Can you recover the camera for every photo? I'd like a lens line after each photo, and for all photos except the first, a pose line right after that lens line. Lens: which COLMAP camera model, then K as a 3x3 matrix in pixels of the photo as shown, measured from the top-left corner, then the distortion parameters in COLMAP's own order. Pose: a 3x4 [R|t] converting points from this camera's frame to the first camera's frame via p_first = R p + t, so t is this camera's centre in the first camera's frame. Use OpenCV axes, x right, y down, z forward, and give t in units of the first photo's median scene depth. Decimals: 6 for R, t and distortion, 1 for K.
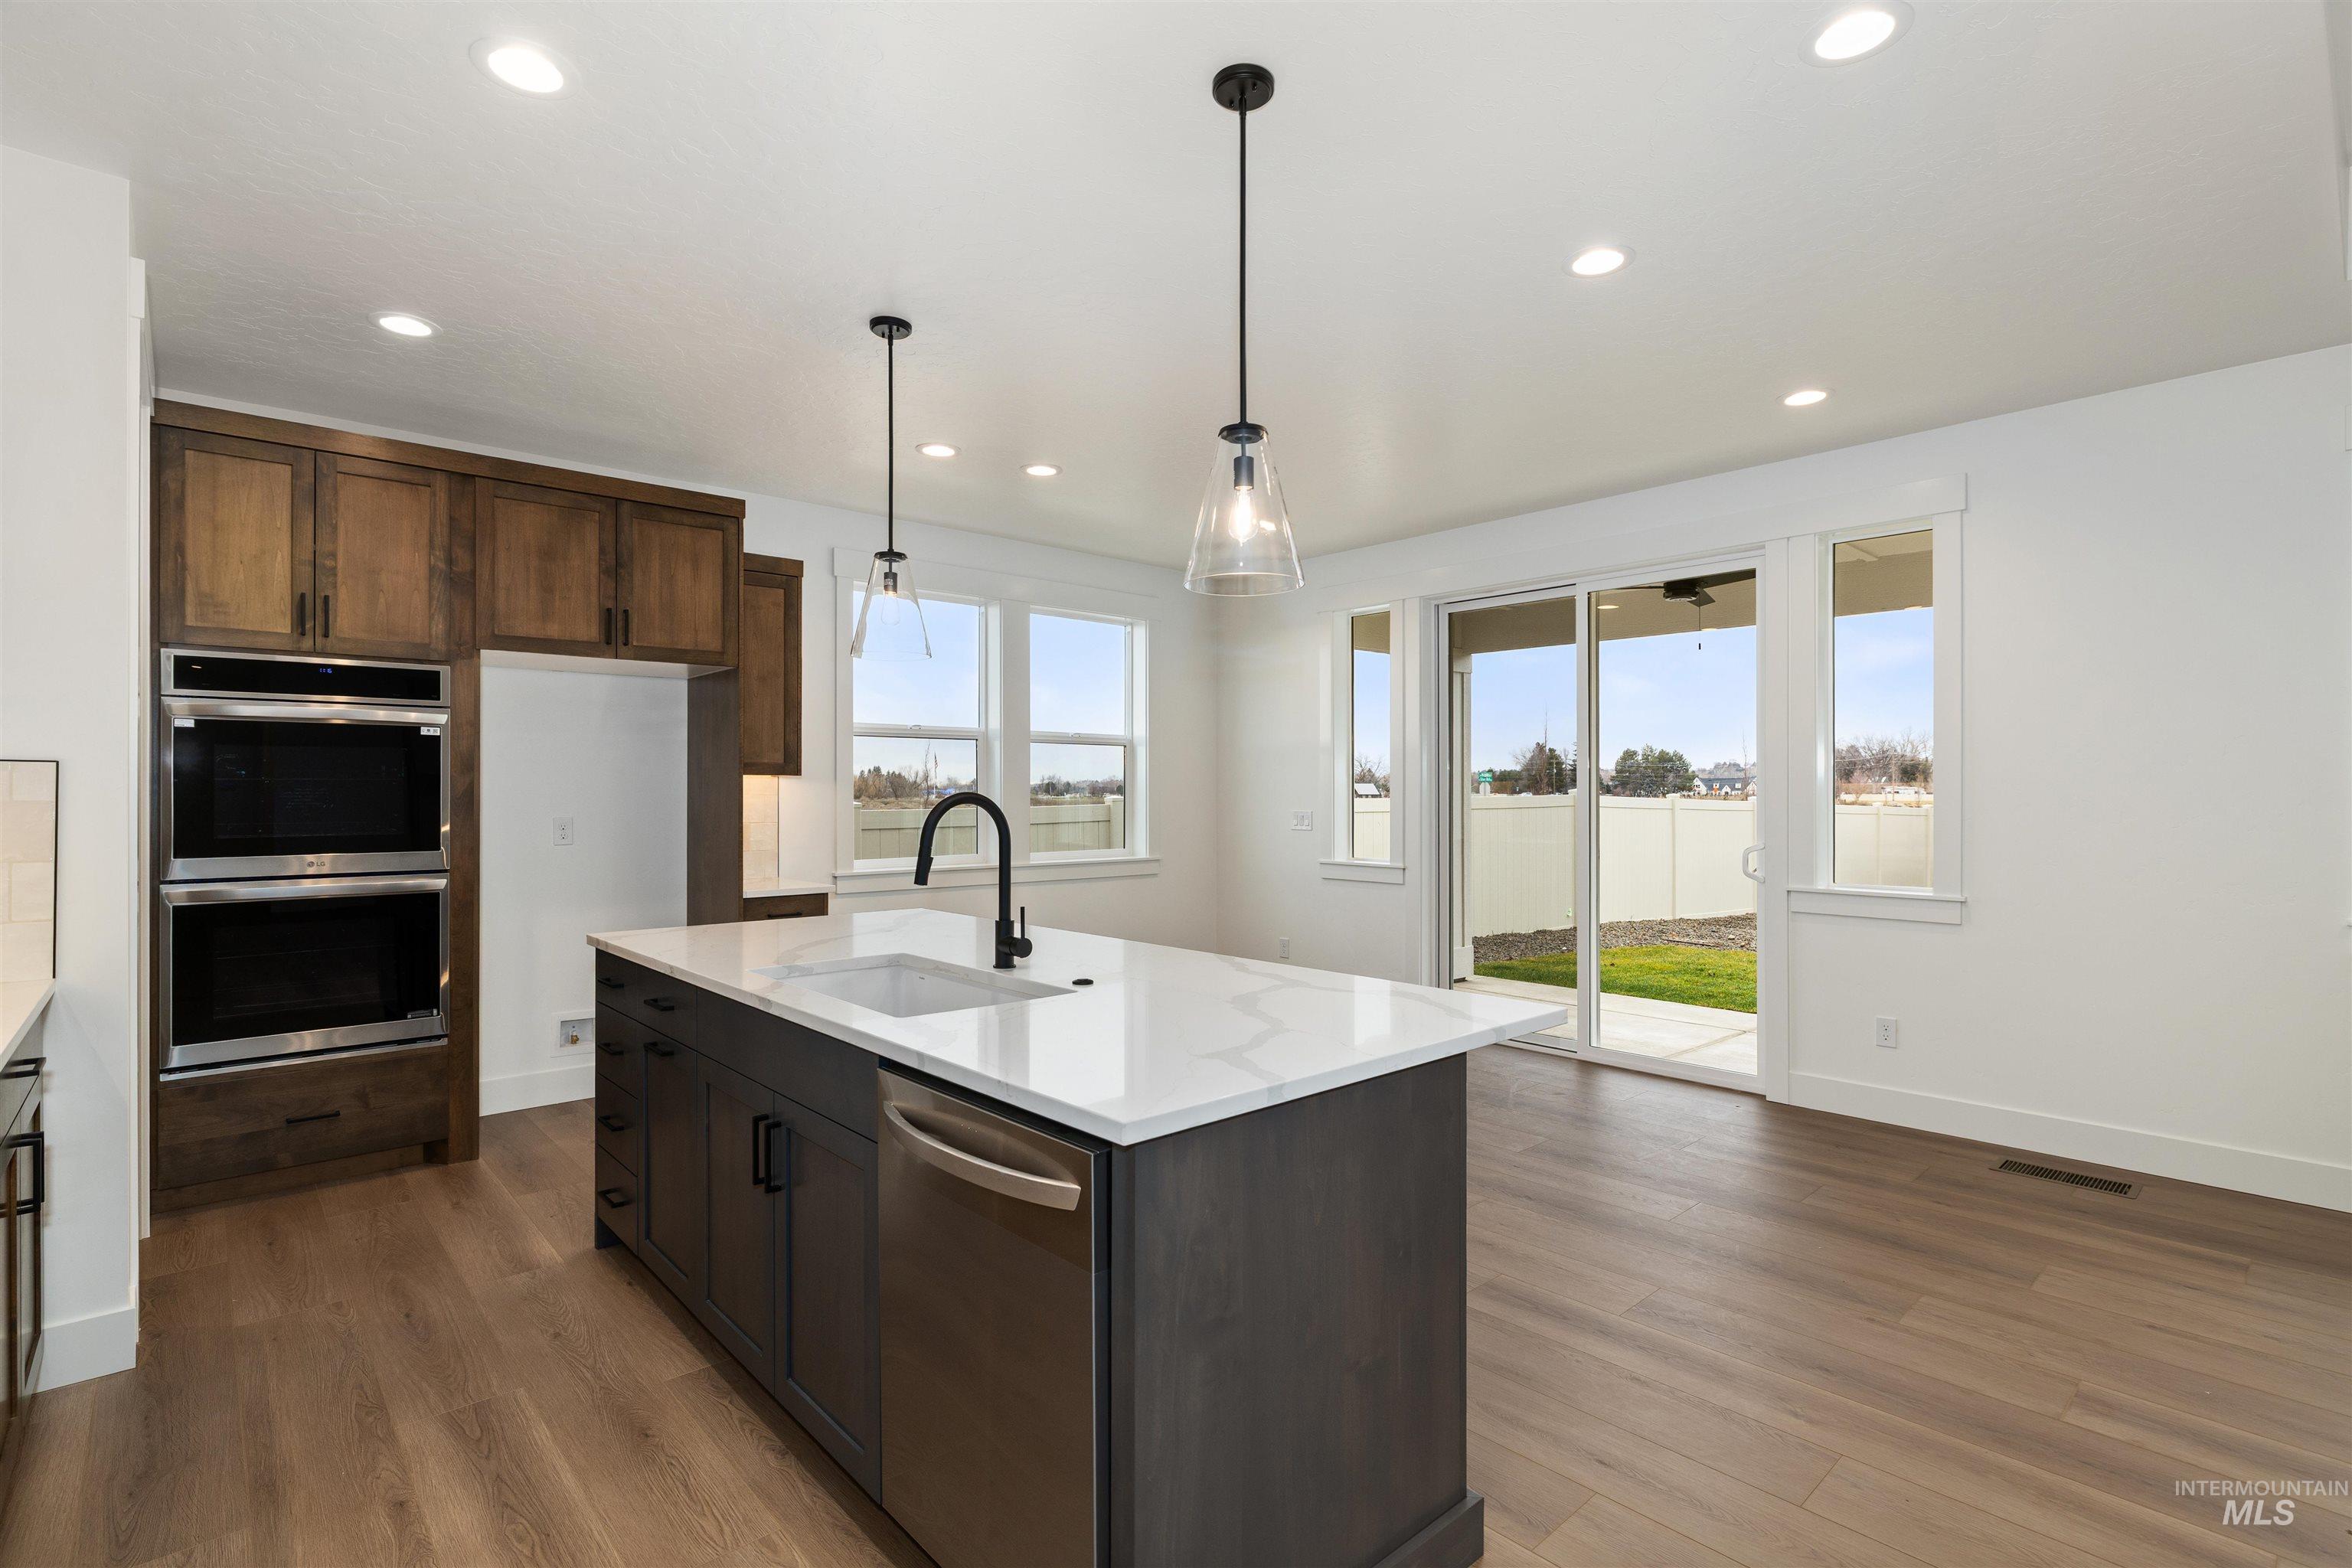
lens RADIAL K [[1119.4, 0, 1184.3], [0, 1119.4, 786.9], [0, 0, 1]] dist [-0.005222, -0.000226]
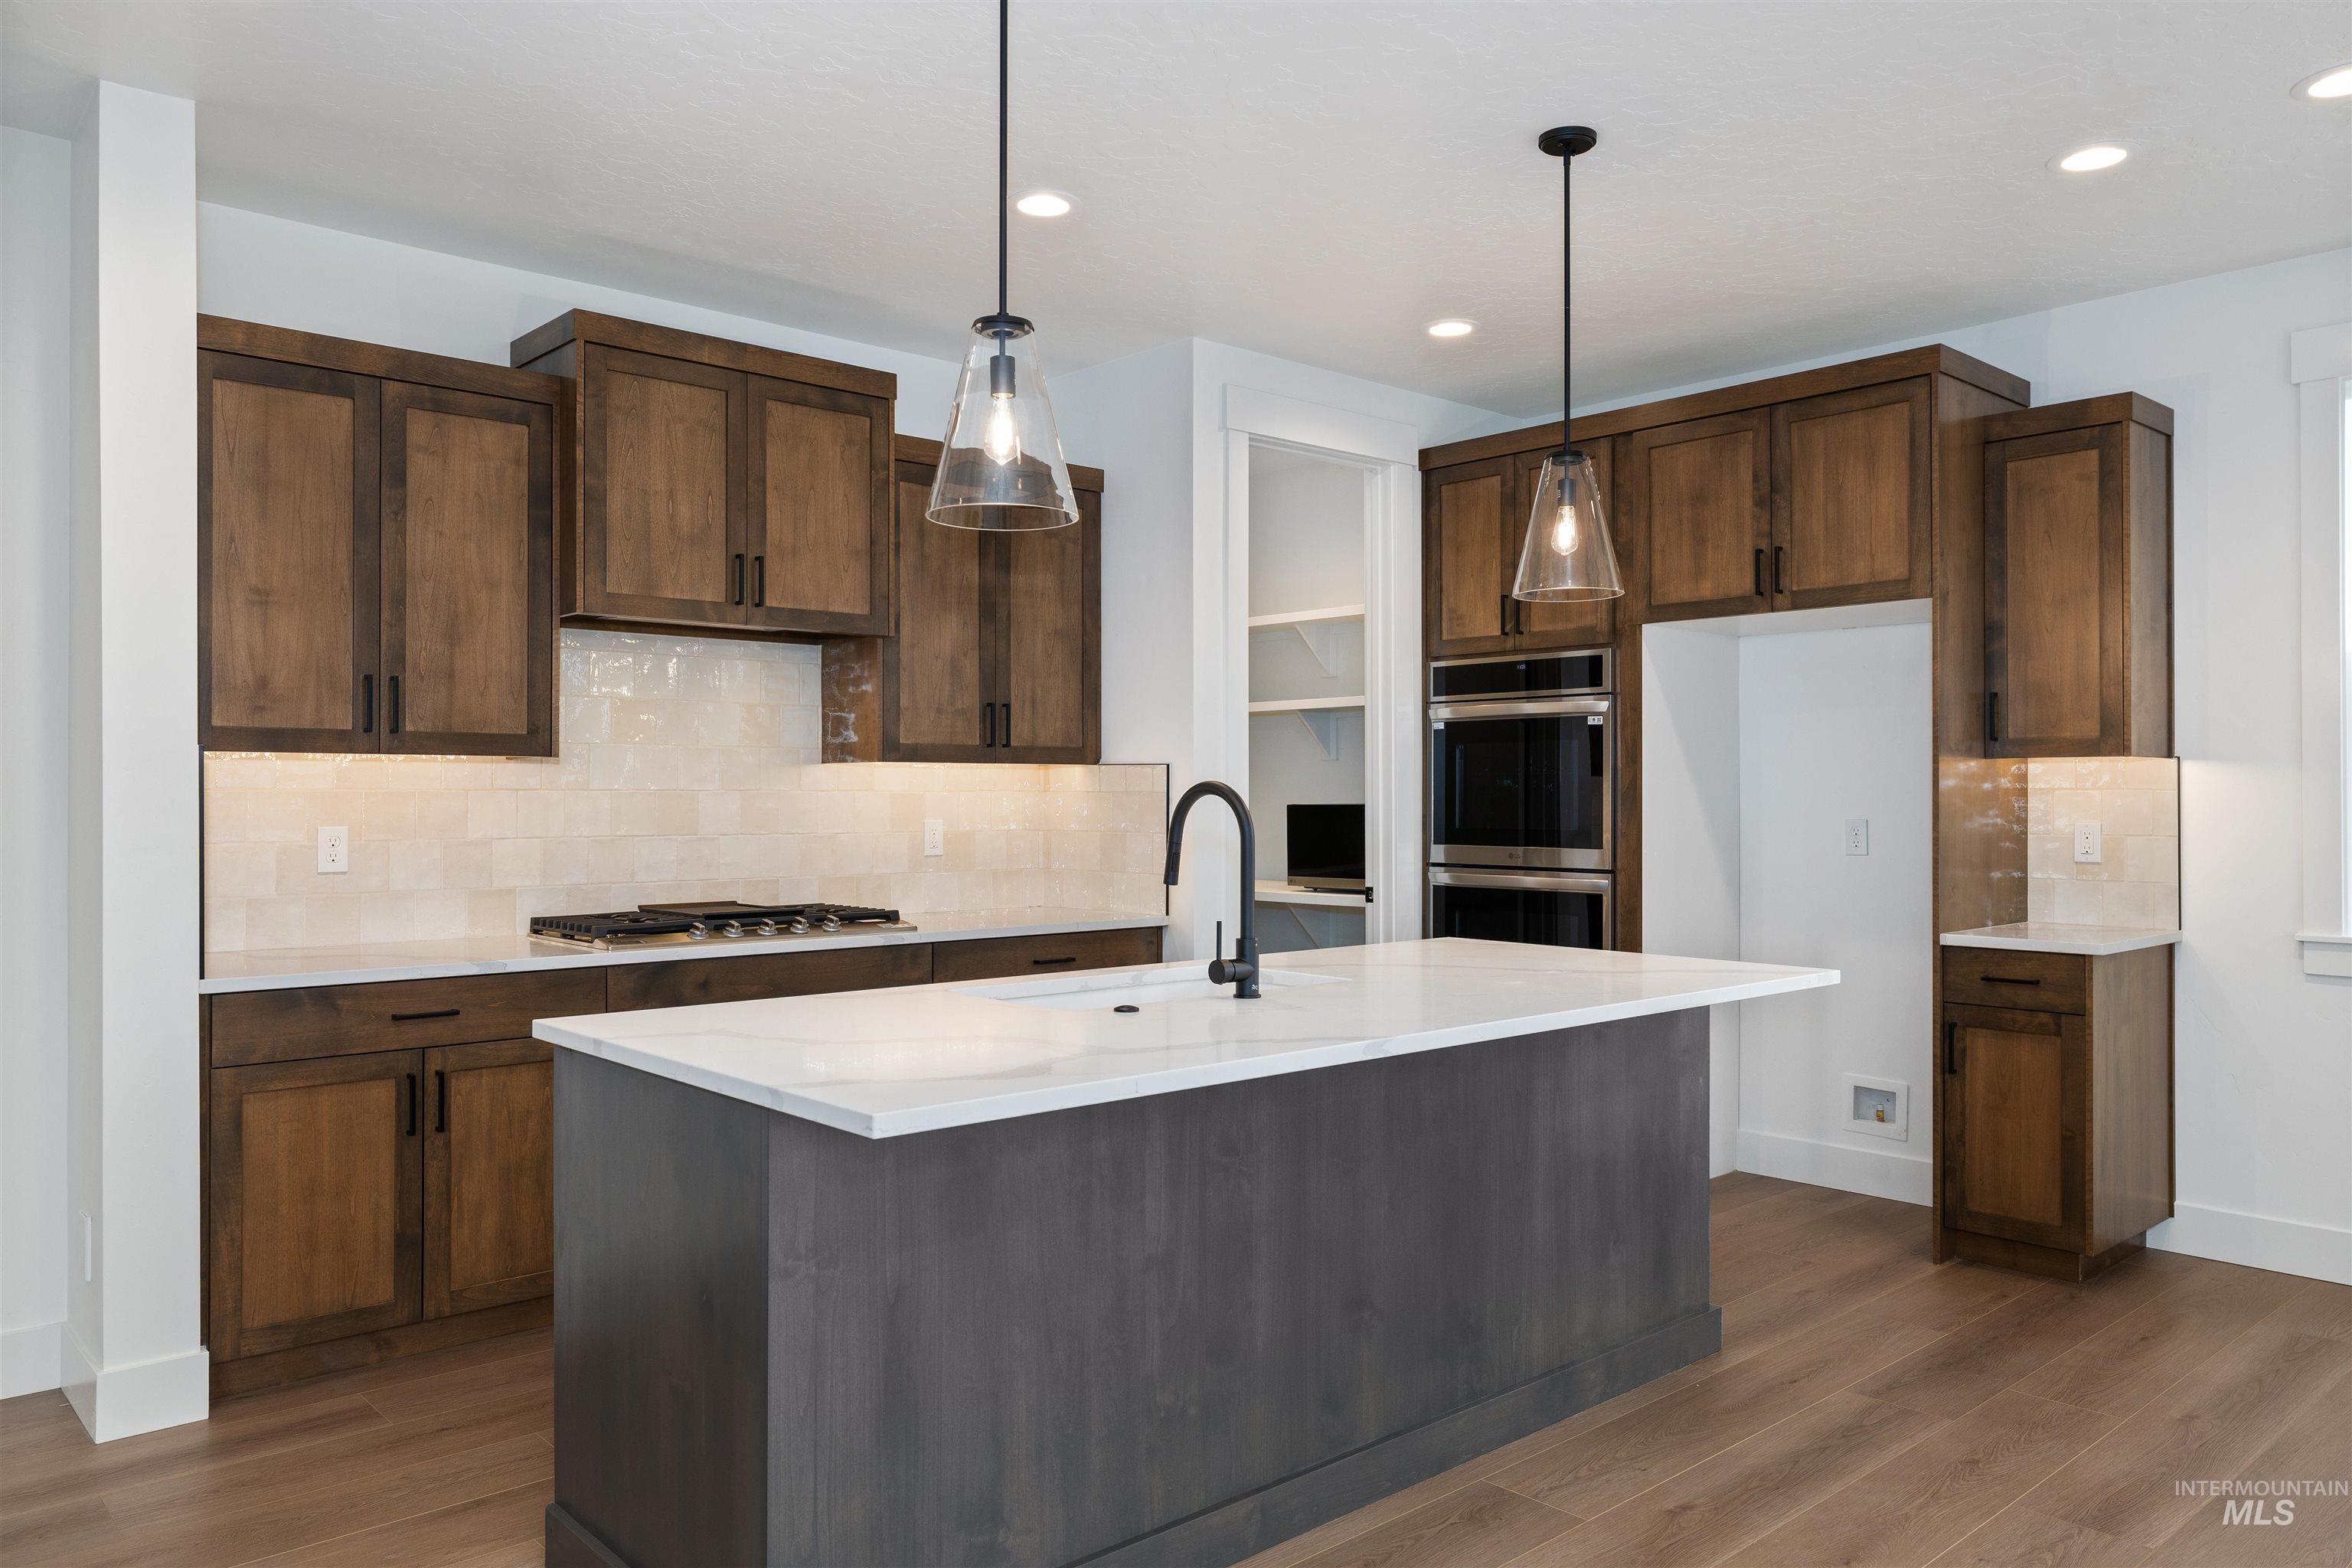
lens RADIAL K [[1616.5, 0, 1168.3], [0, 1616.5, 784.6], [0, 0, 1]] dist [0.000072, 0.003153]
pose [[-0.015108, -0.004149, -0.999877, 0.598620], [0.003748, 0.999984, -0.004206, 0.006924], [0.999879, -0.003811, -0.015092, 0.586619]]
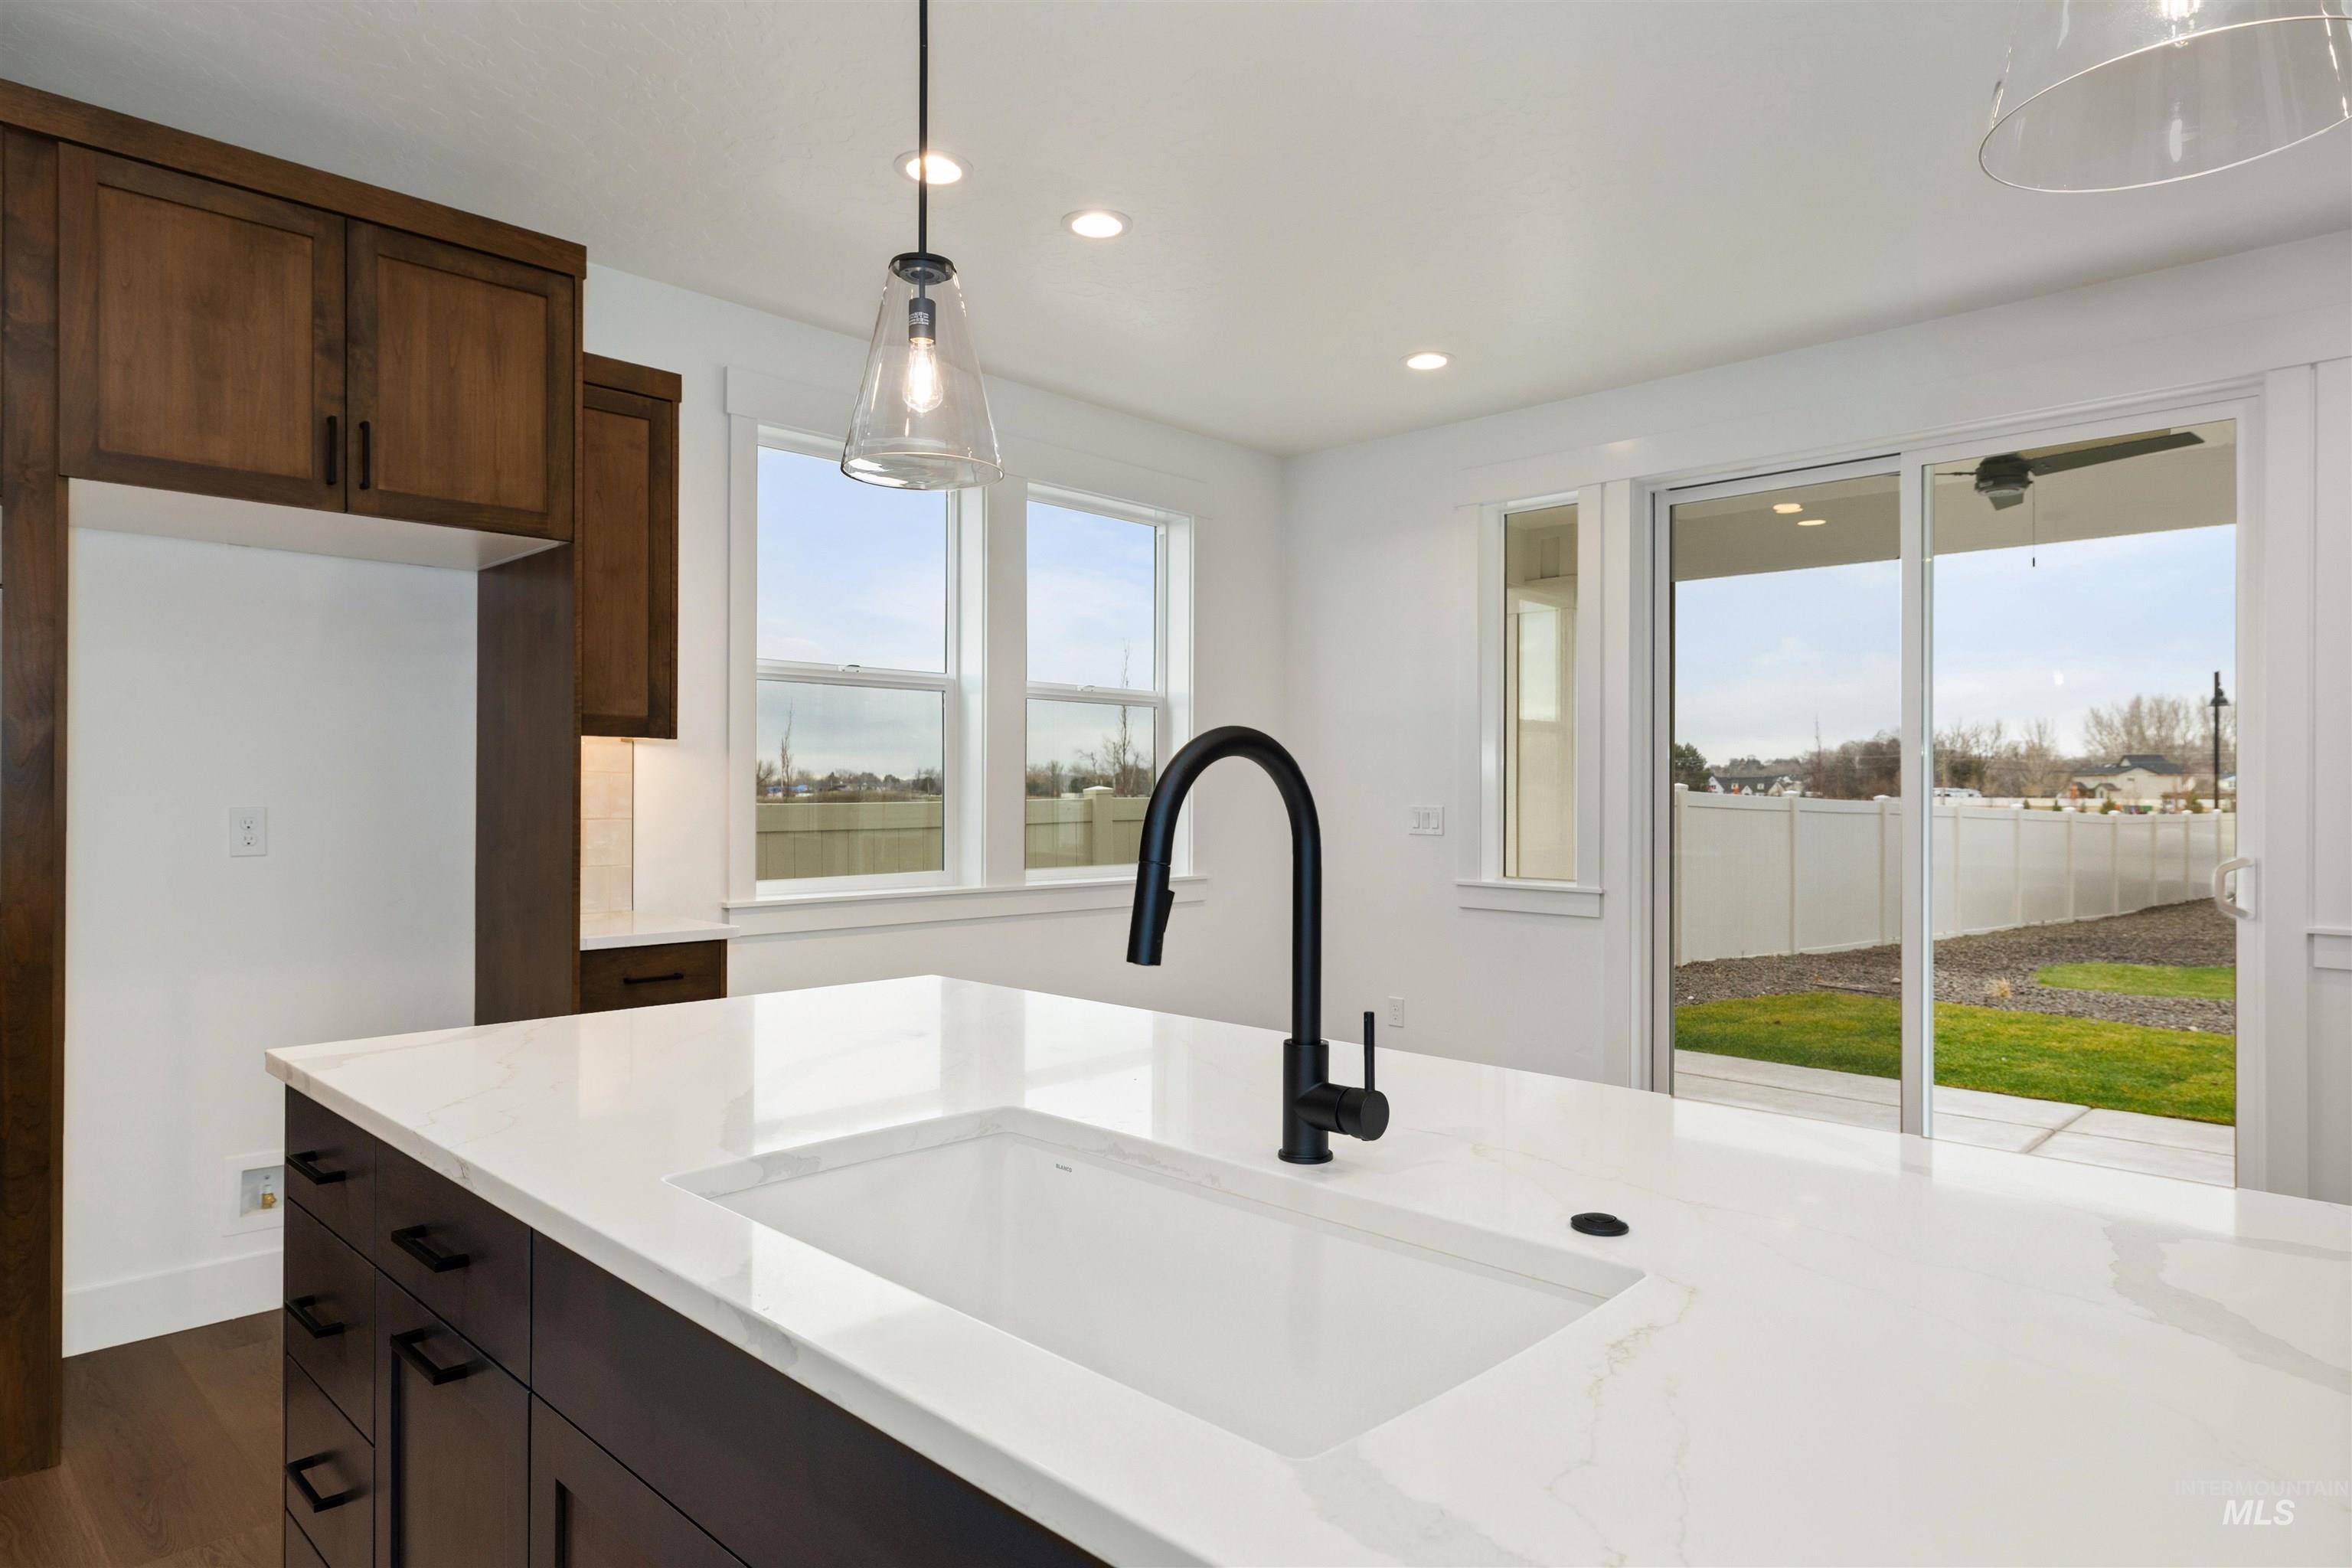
lens RADIAL K [[1364.8, 0, 1177.2], [0, 1364.8, 787.0], [0, 0, 1]] dist [0.007312, -0.002466]
pose [[0.997840, 0.005097, 0.065488, -0.145755], [-0.005179, 0.999986, 0.001082, 0.015099], [-0.065482, -0.001419, 0.997853, 0.305360]]
